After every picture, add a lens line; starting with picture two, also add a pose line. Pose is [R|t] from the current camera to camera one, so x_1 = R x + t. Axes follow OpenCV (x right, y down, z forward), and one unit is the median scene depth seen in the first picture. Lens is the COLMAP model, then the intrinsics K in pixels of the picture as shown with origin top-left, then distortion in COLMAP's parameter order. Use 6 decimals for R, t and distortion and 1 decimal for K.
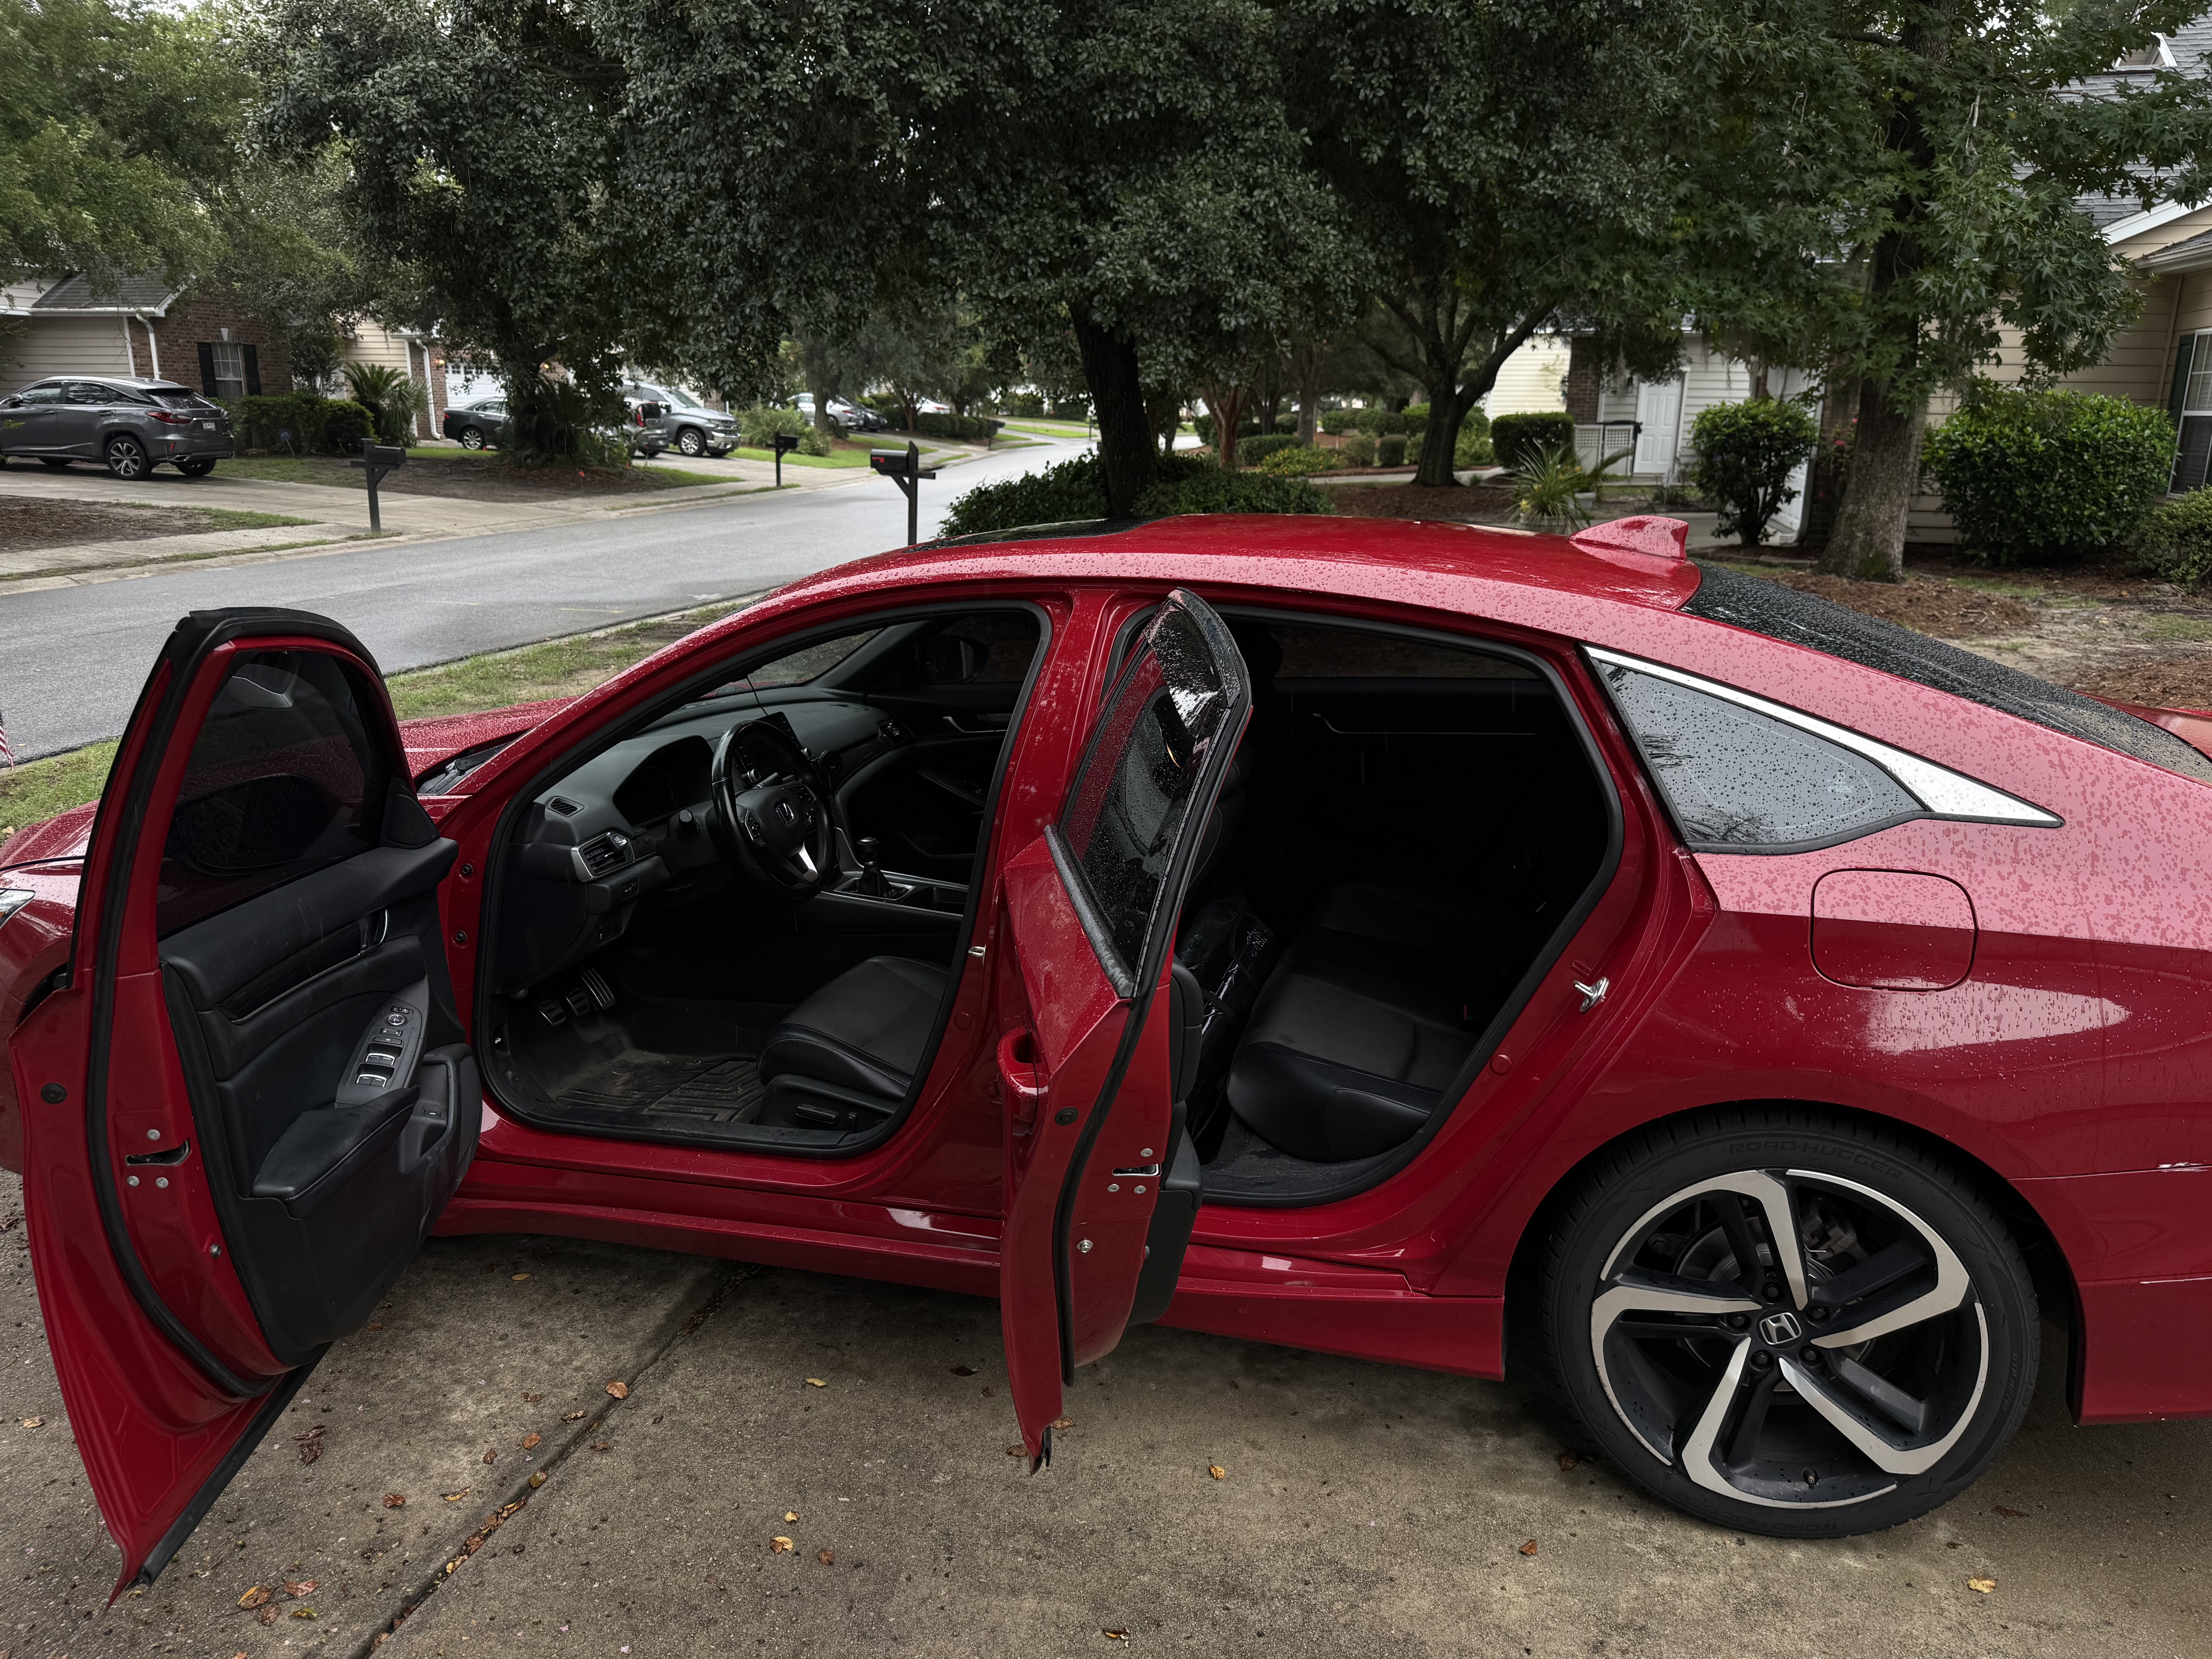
lens RADIAL K [[1583.4, 0, 1106.0], [0, 1583.4, 829.5], [0, 0, 1]] dist [-0.001657, -0.009515]
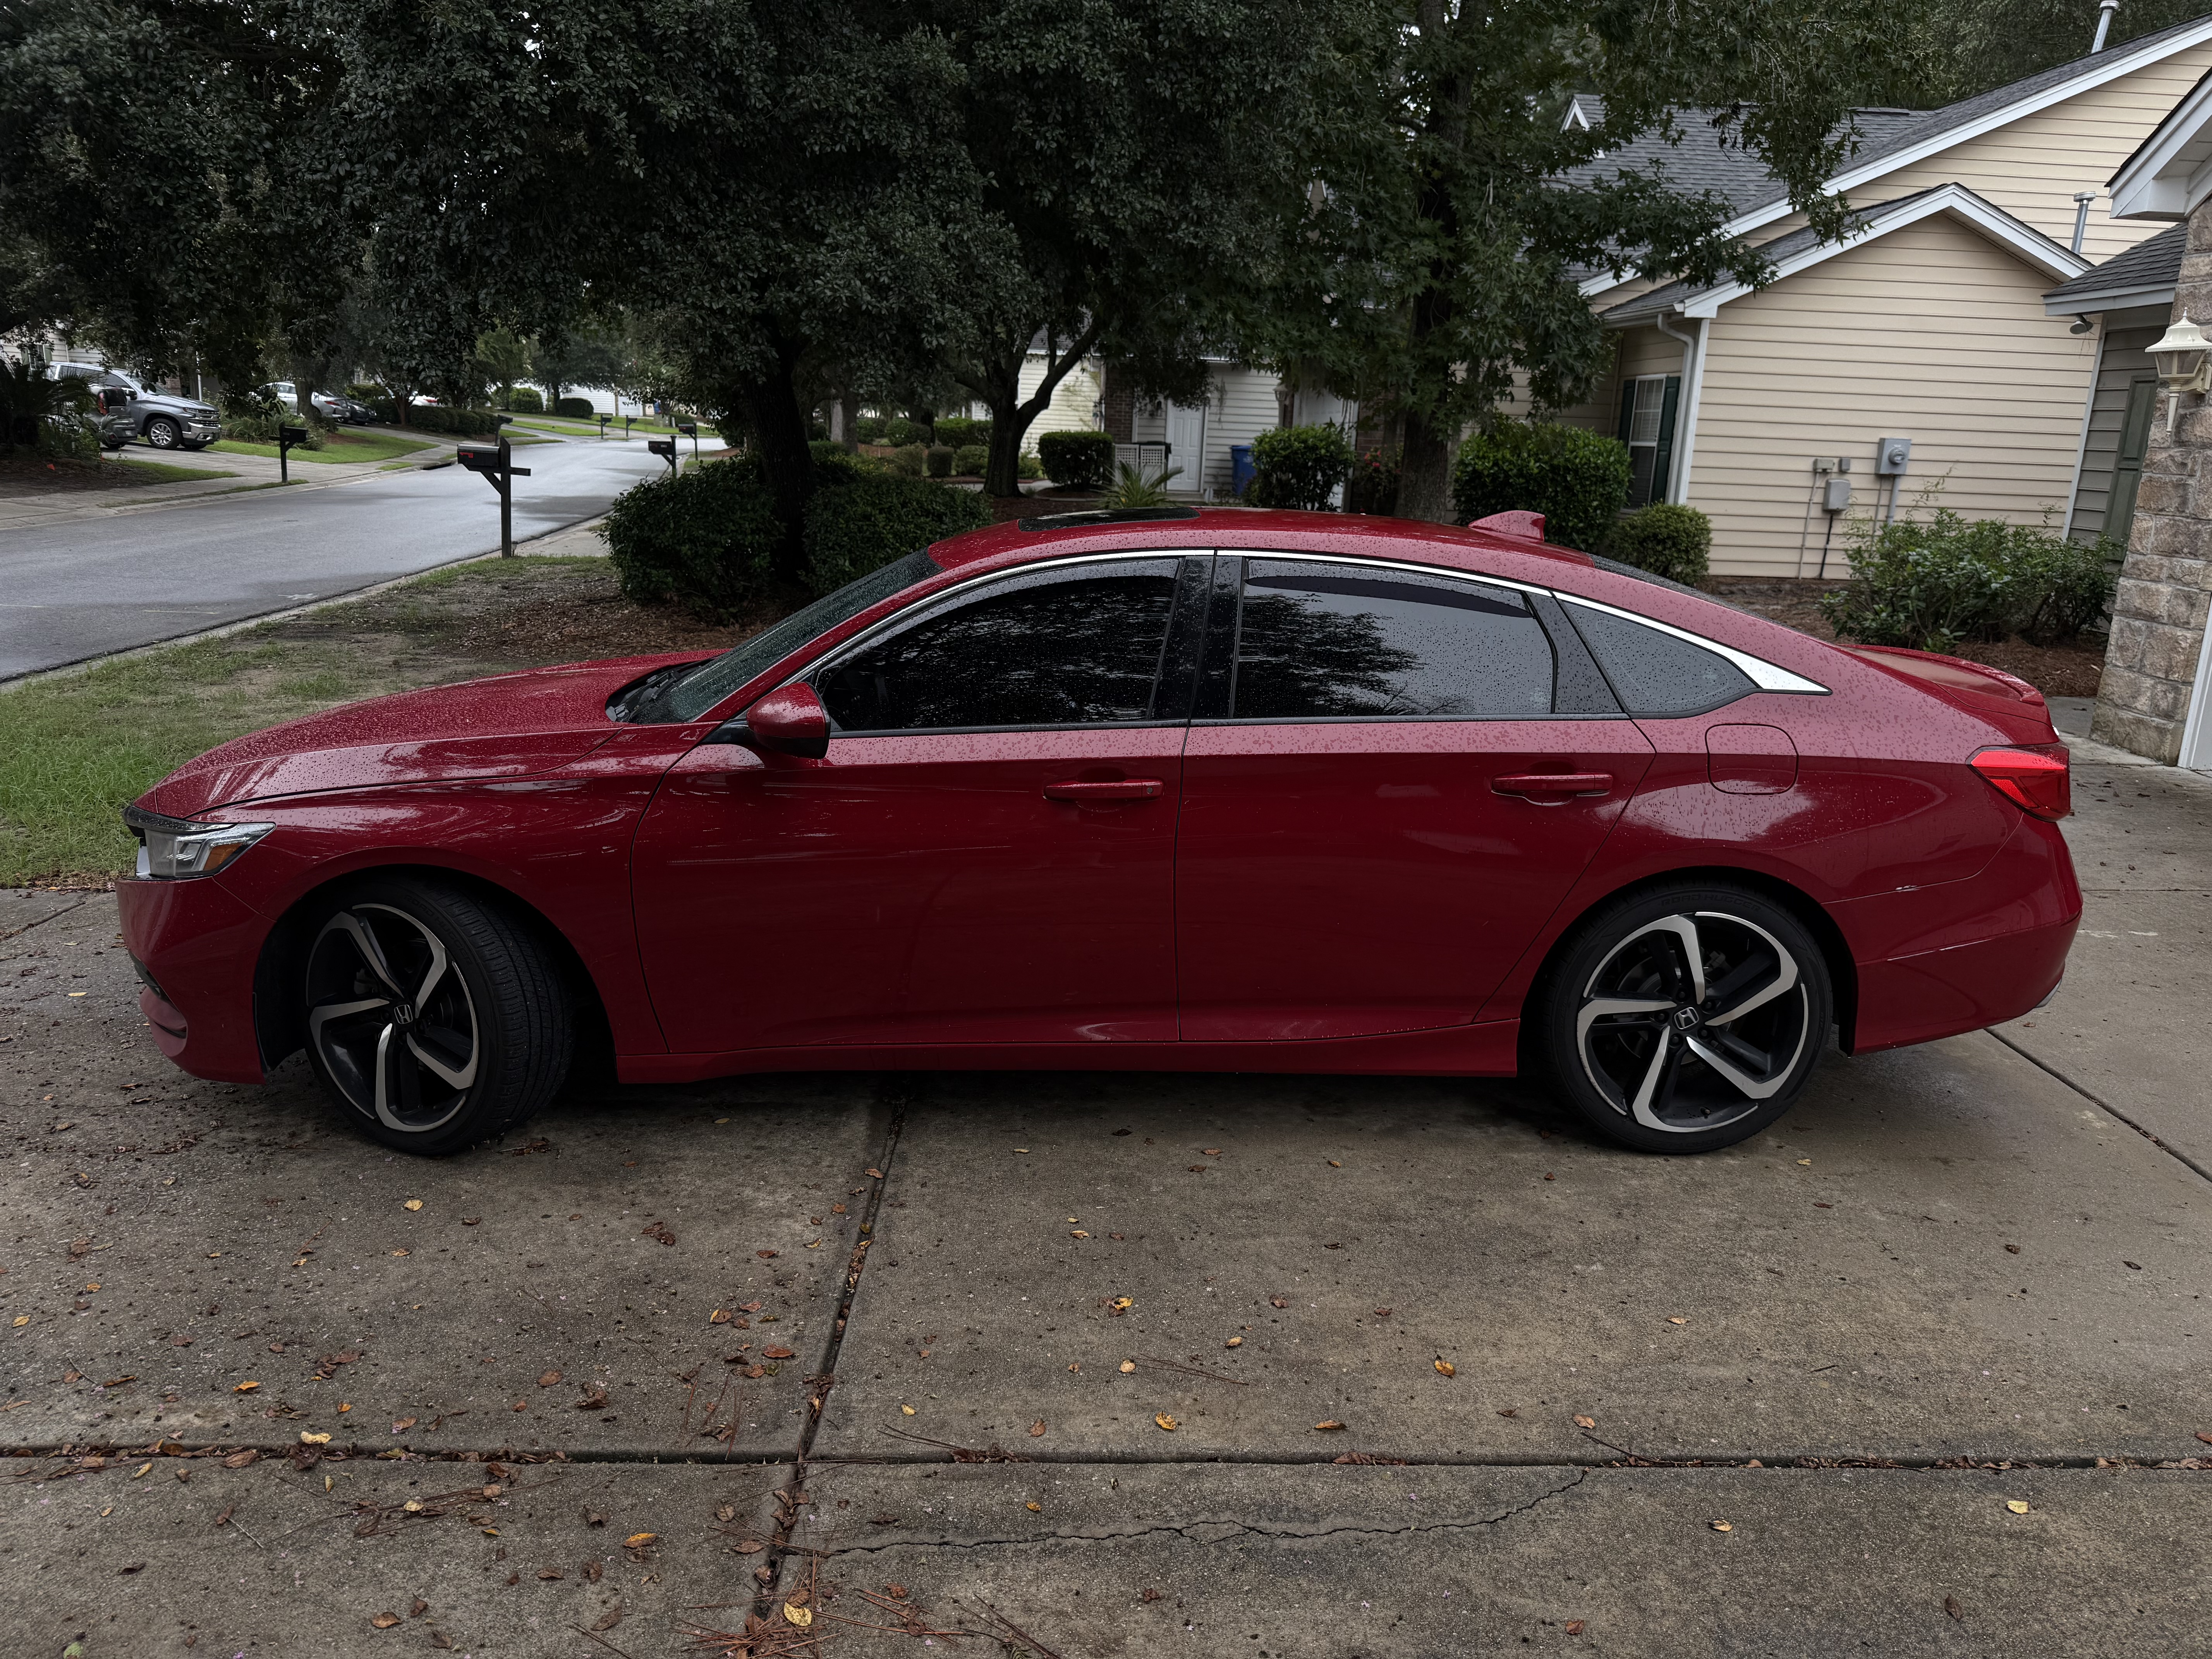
lens RADIAL K [[1554.2, 0, 1106.0], [0, 1554.2, 829.5], [0, 0, 1]] dist [0.011824, -0.023381]
pose [[0.956037, -0.045515, 0.289692, -0.129159], [0.045958, 0.998929, 0.005276, 0.020494], [-0.289622, 0.008270, 0.957105, -0.073787]]
